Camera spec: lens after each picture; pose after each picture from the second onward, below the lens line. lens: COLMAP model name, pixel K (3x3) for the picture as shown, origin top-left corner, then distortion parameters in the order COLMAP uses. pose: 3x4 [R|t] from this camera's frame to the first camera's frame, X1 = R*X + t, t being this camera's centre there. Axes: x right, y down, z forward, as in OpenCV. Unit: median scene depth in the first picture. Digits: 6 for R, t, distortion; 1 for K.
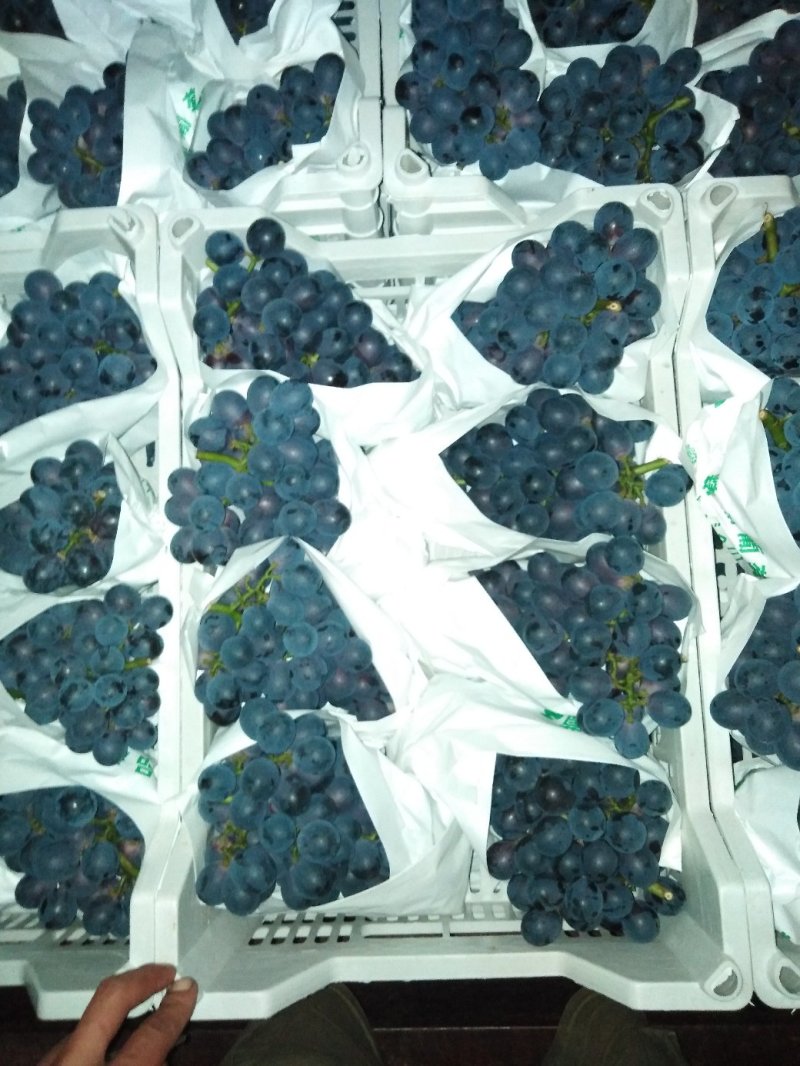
lens RADIAL K [[795.9, 0, 400.0], [0, 795.9, 533.0], [0, 0, 1]] dist [-0.004921, -0.007897]
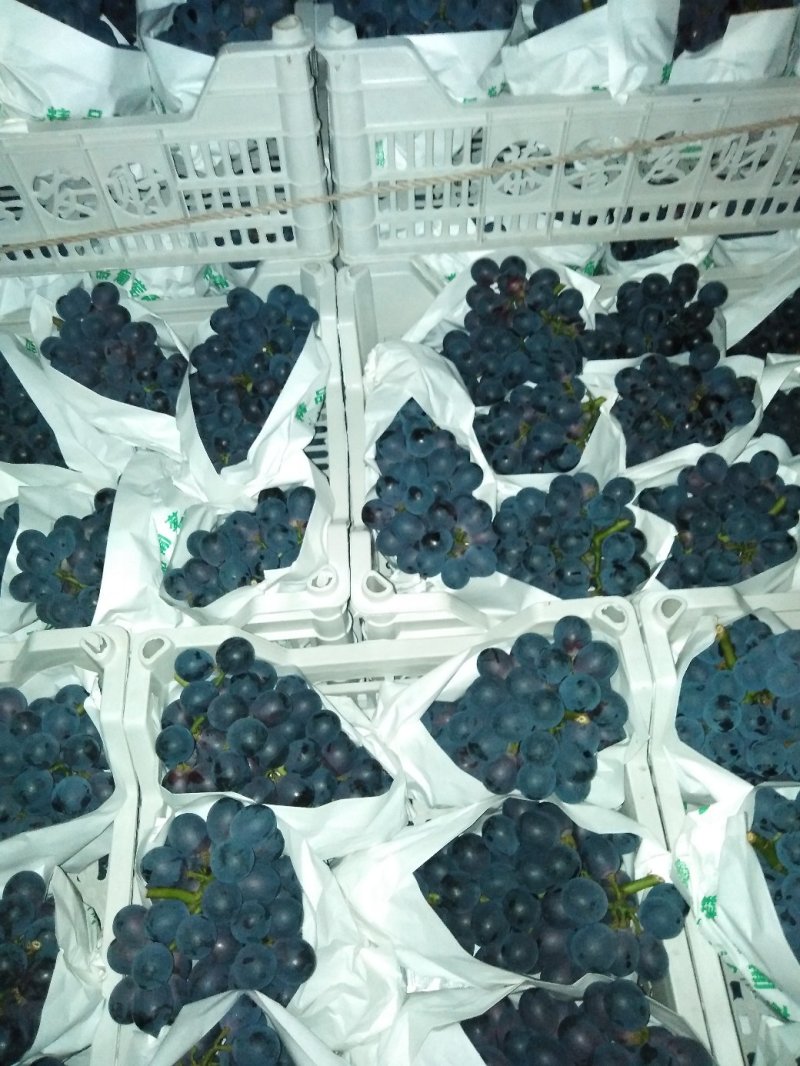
lens RADIAL K [[794.9, 0, 400.0], [0, 794.9, 533.0], [0, 0, 1]] dist [0.003647, -0.008405]
pose [[0.999404, -0.020388, 0.027867, 0.016738], [0.029338, 0.926981, -0.373960, -0.126319], [-0.018208, 0.374554, 0.927026, -0.006385]]
